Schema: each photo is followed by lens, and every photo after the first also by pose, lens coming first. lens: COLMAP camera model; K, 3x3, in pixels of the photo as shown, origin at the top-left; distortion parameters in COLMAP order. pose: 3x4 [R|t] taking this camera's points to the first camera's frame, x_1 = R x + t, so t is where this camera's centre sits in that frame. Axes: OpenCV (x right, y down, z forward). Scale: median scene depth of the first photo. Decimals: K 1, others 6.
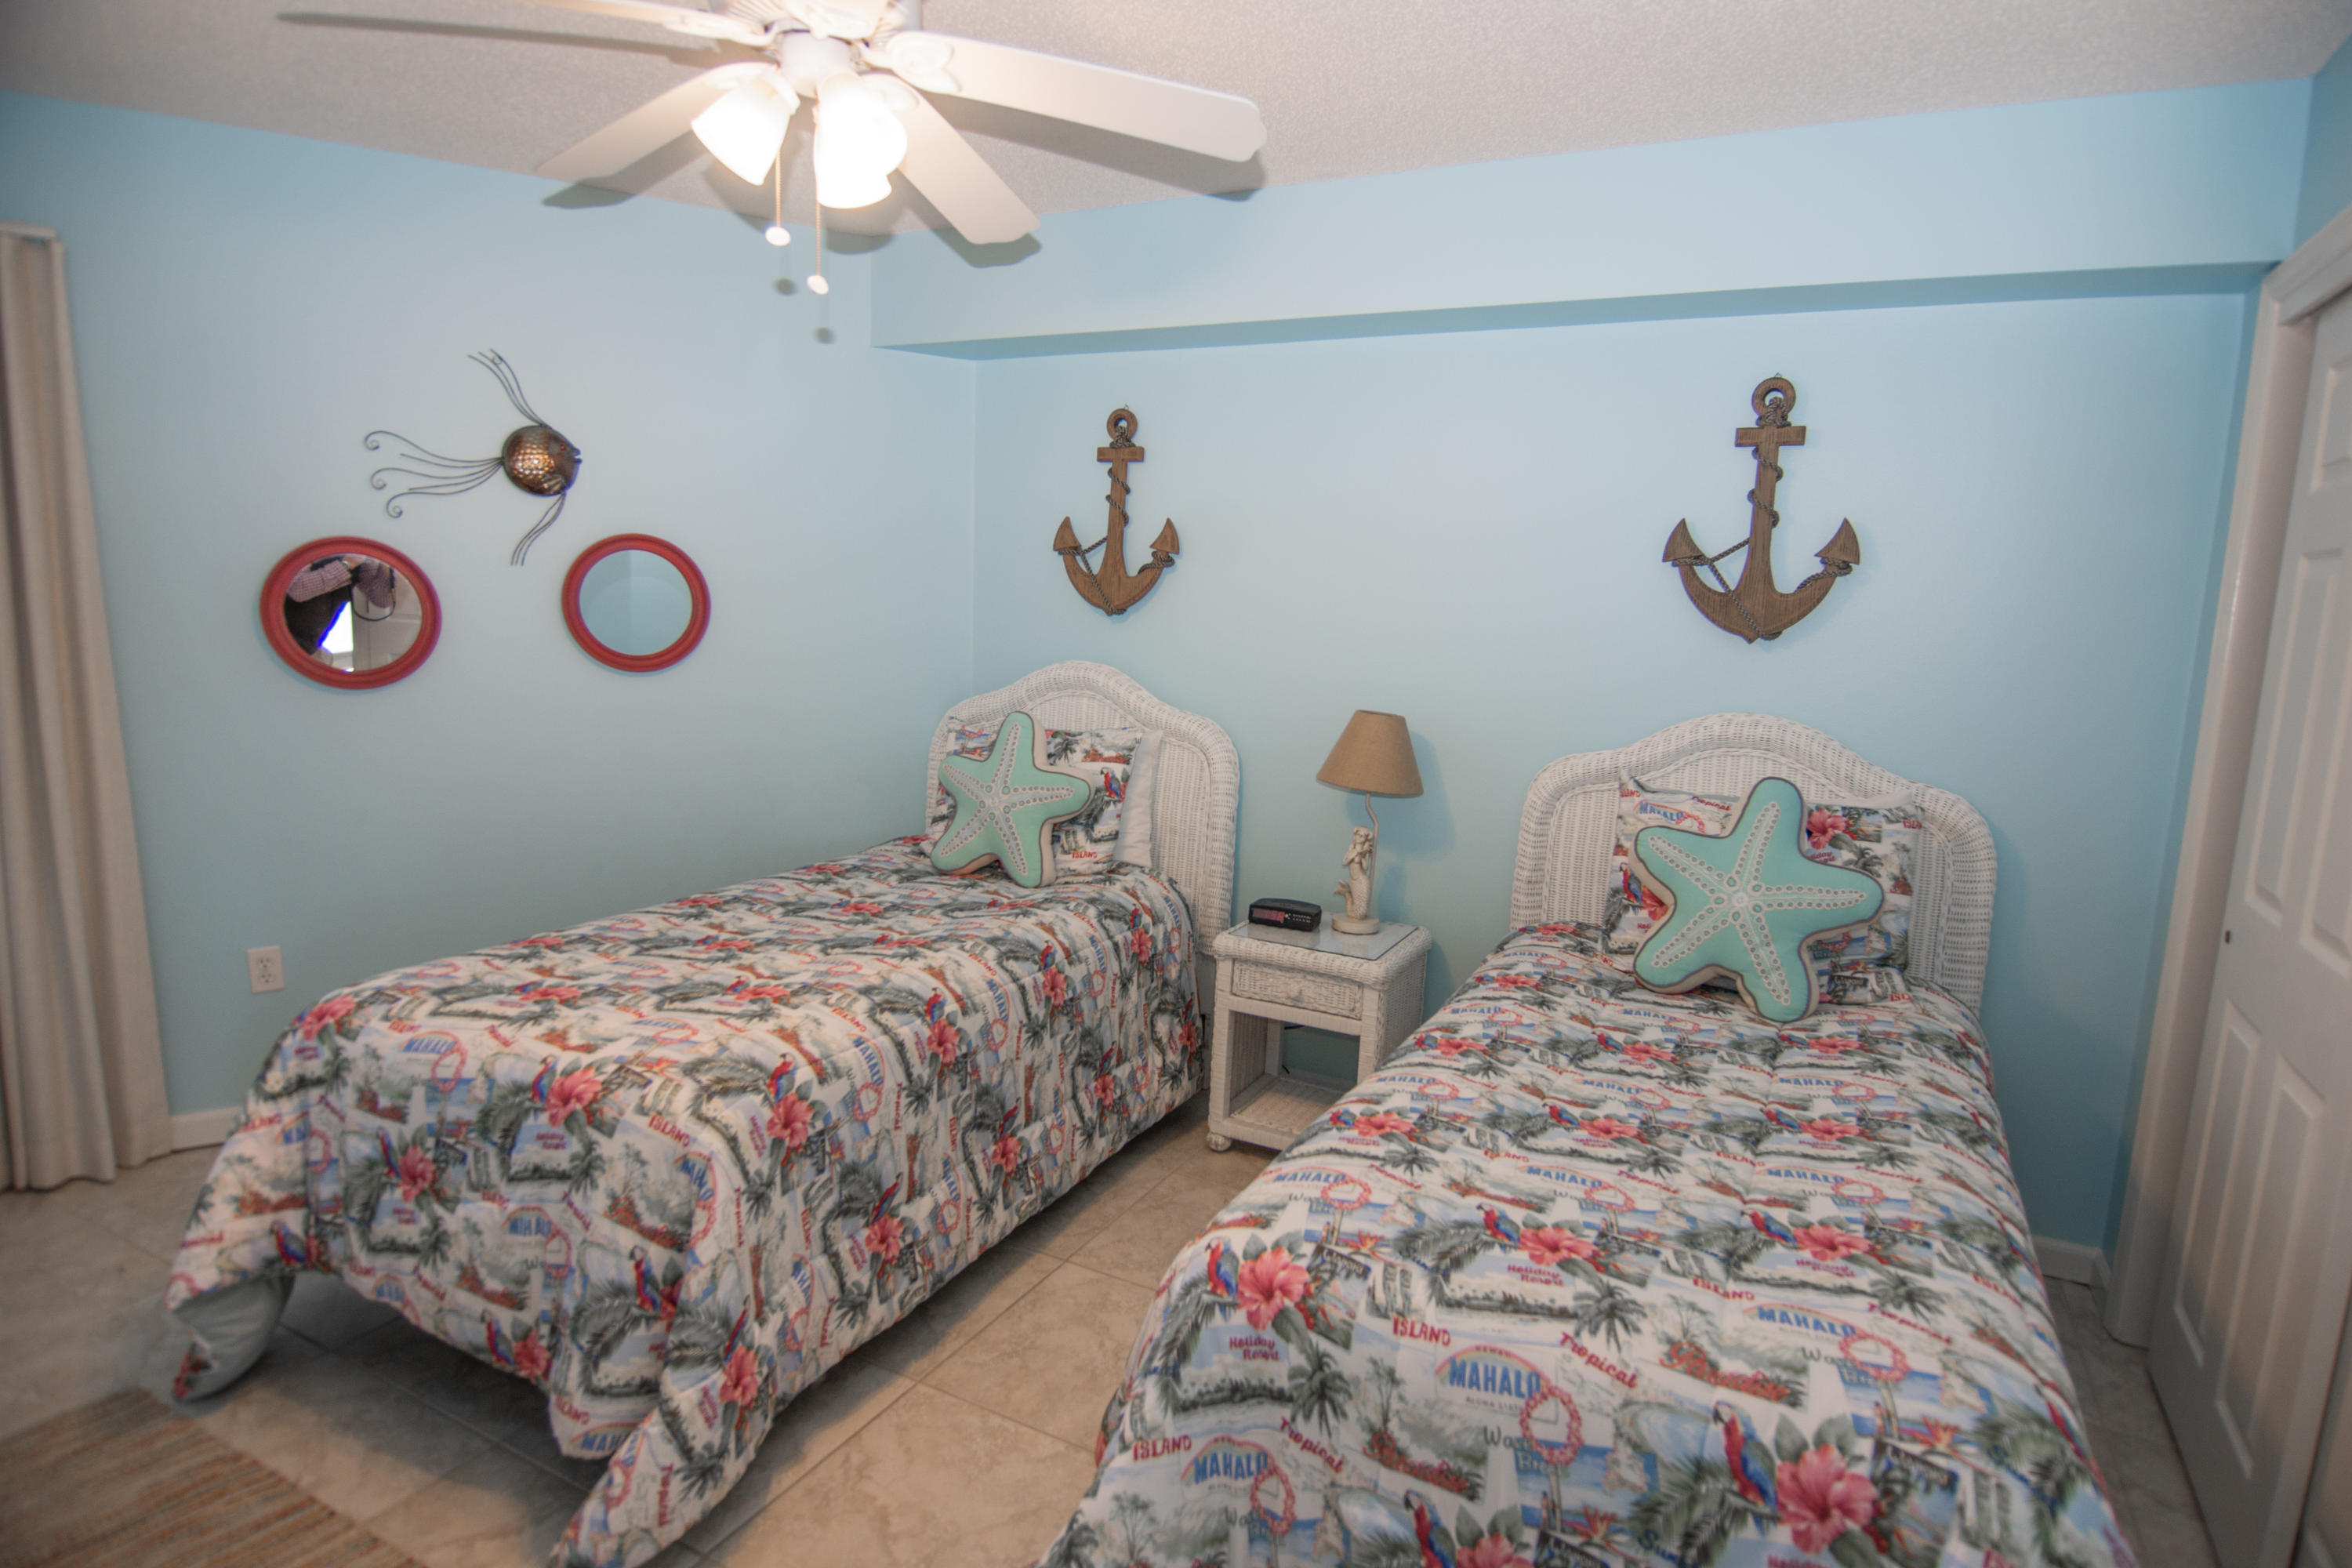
lens RADIAL K [[1250.9, 0, 1179.4], [0, 1250.9, 787.2], [0, 0, 1]] dist [-0.009146, -0.010584]
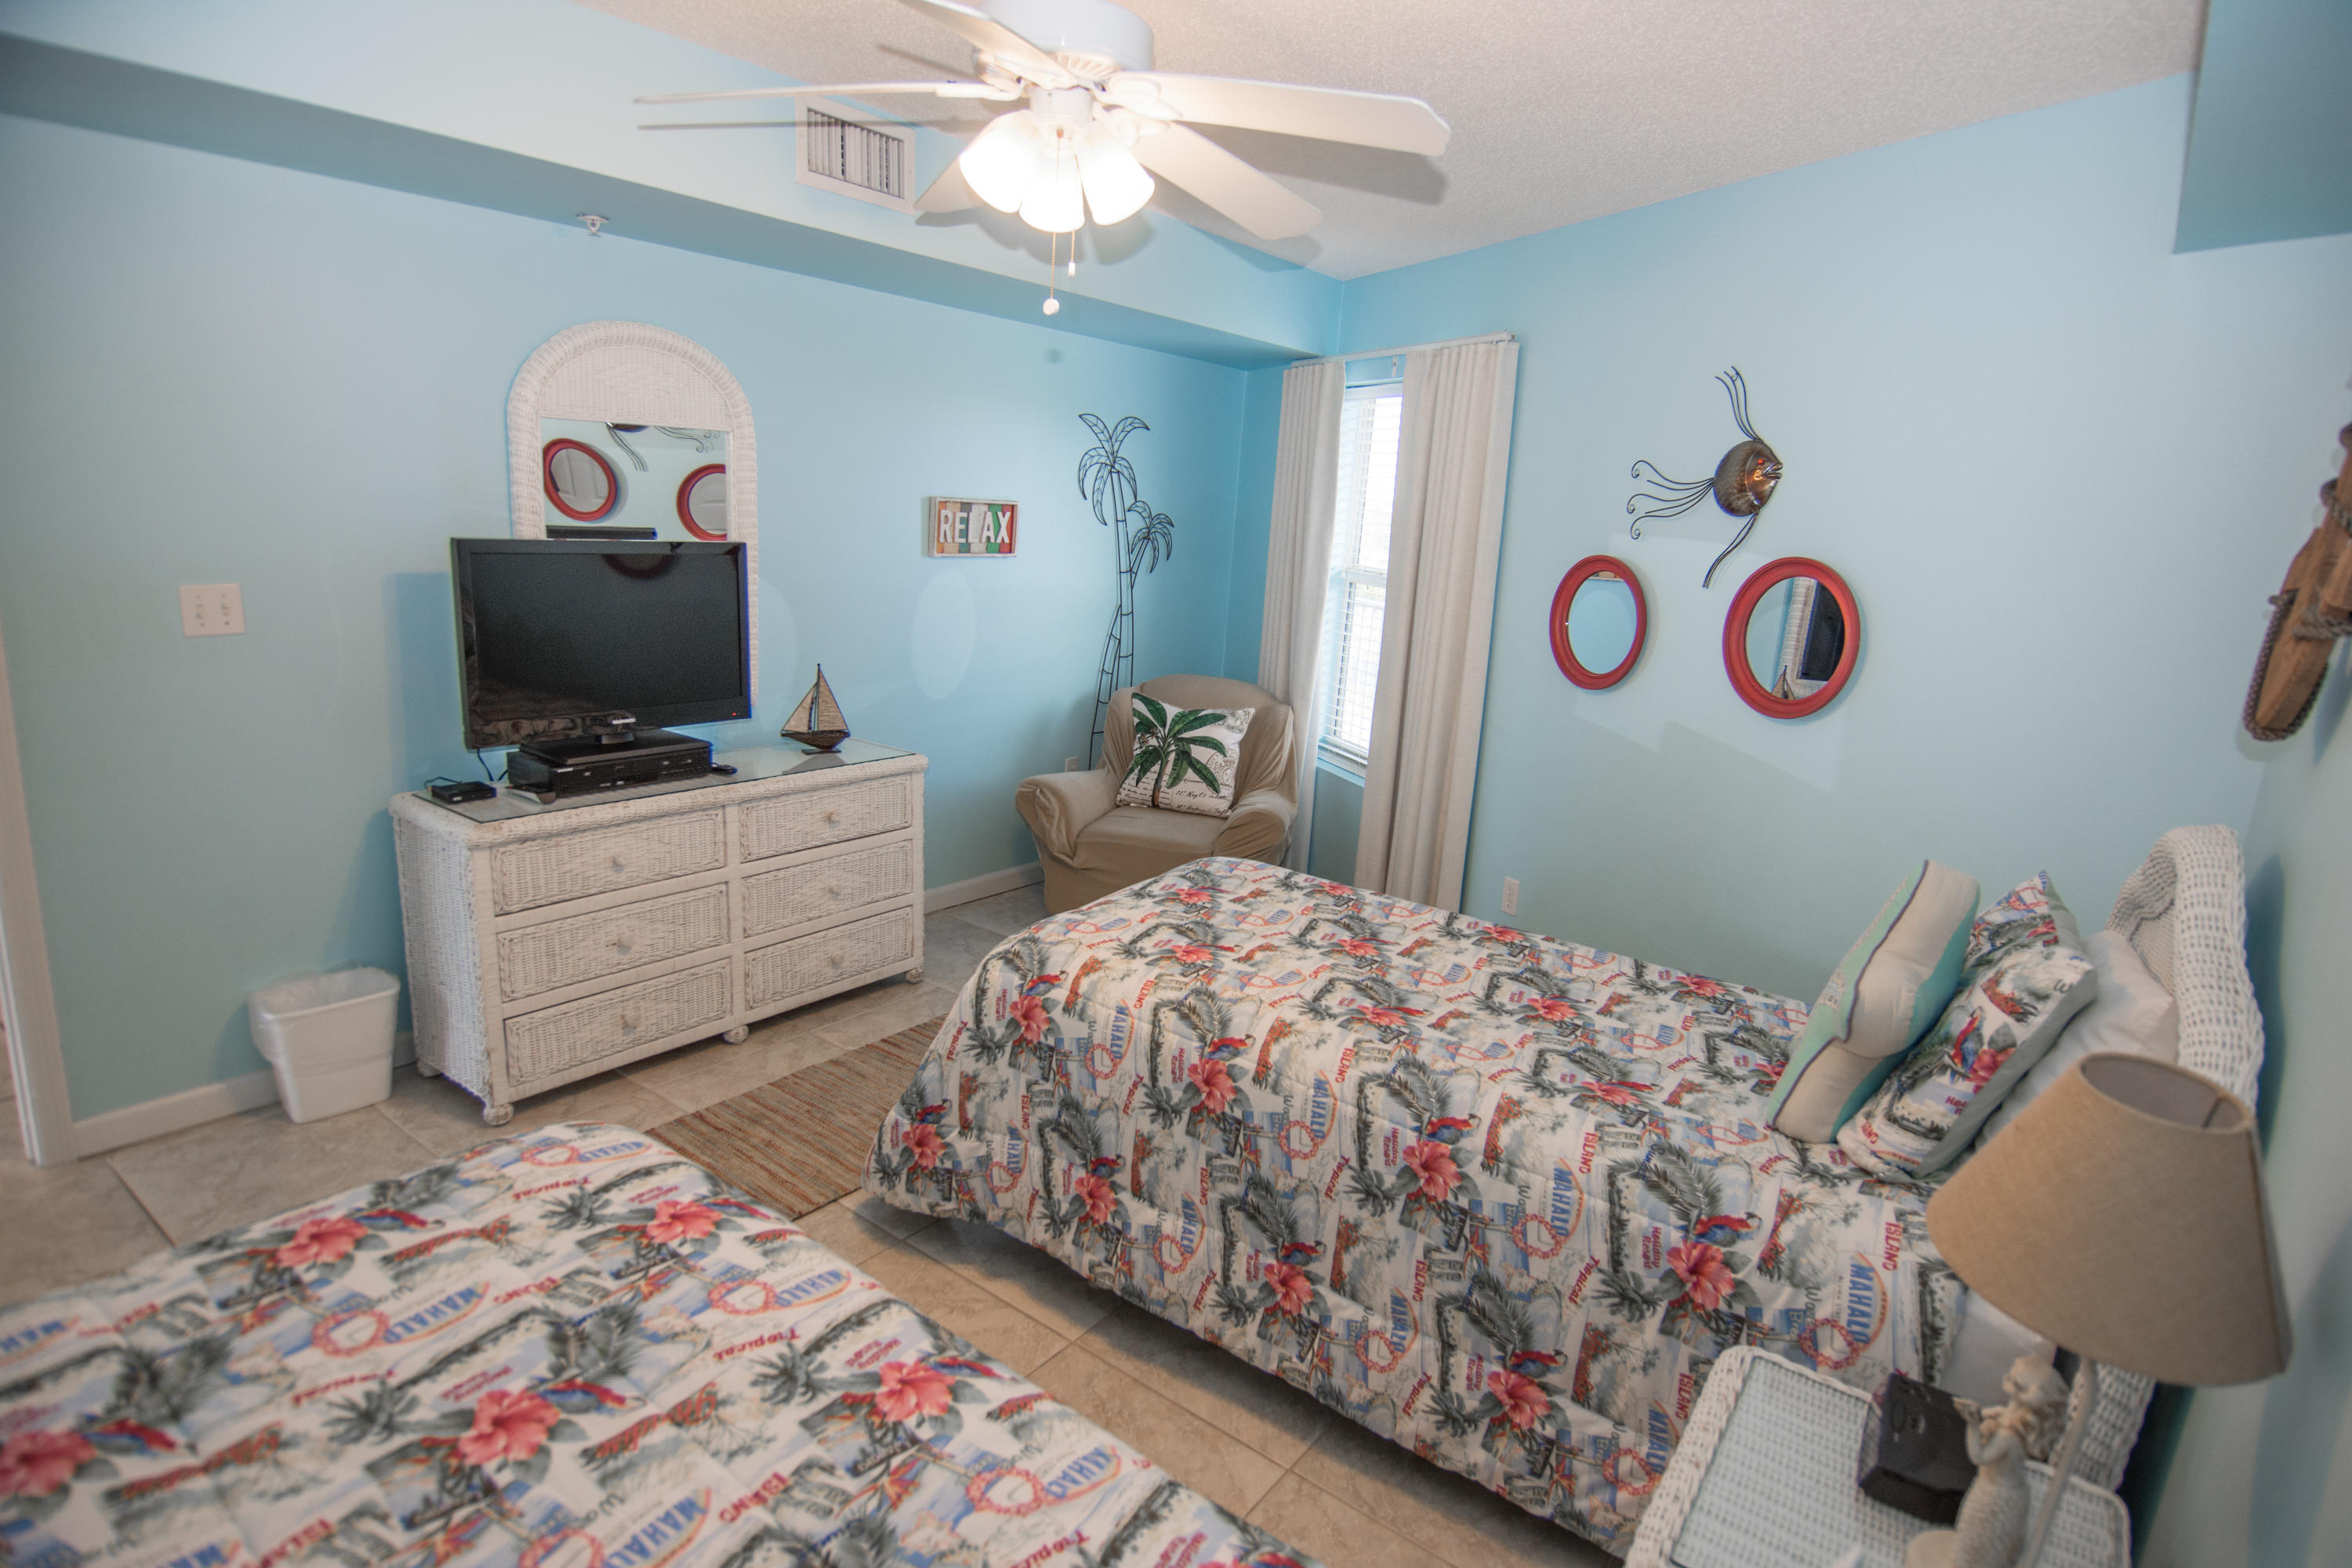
lens RADIAL K [[1250.9, 0, 1237.8], [0, 1250.9, 772.7], [0, 0, 1]] dist [-0.009146, -0.010584]
pose [[-0.132095, 0.166698, -0.977120, 0.594521], [-0.230134, 0.953665, 0.193808, -0.175487], [0.964152, 0.250470, -0.087611, 0.925918]]
